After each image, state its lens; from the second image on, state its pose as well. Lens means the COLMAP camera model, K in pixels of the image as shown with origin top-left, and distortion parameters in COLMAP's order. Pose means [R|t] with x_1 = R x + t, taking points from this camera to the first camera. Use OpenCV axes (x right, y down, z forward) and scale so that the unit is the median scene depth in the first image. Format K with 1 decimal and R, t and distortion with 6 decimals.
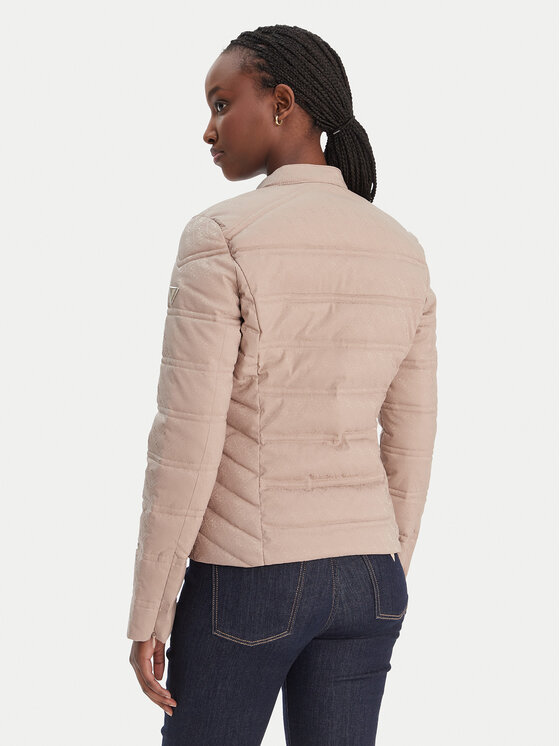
lens RADIAL K [[1162.7, 0, 279.9], [0, 1162.7, 373.3], [0, 0, 1]] dist [-0.252025, 0.000000]
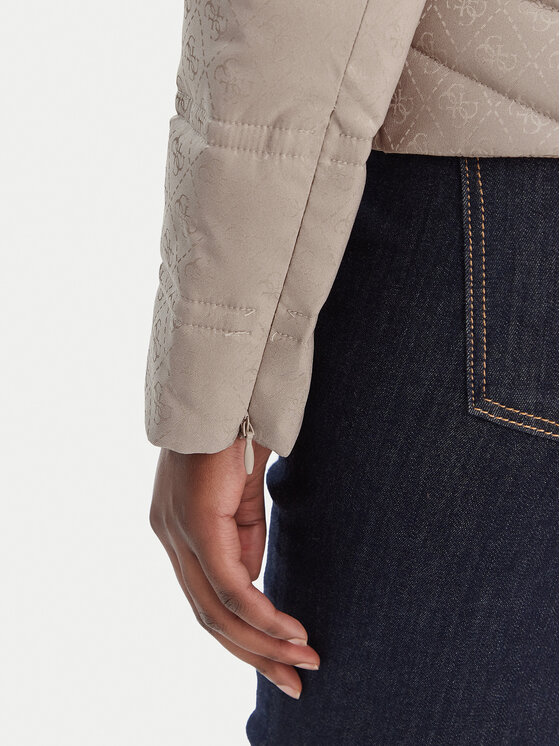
lens RADIAL K [[1598.5, 0, 280.0], [0, 1598.5, 372.5], [0, 0, 1]] dist [-0.134019, 0.000000]
pose [[0.995878, -0.038448, 0.082149, -0.134024], [0.019957, 0.976401, 0.215042, 0.133437], [-0.088478, -0.212516, 0.973144, 0.628825]]
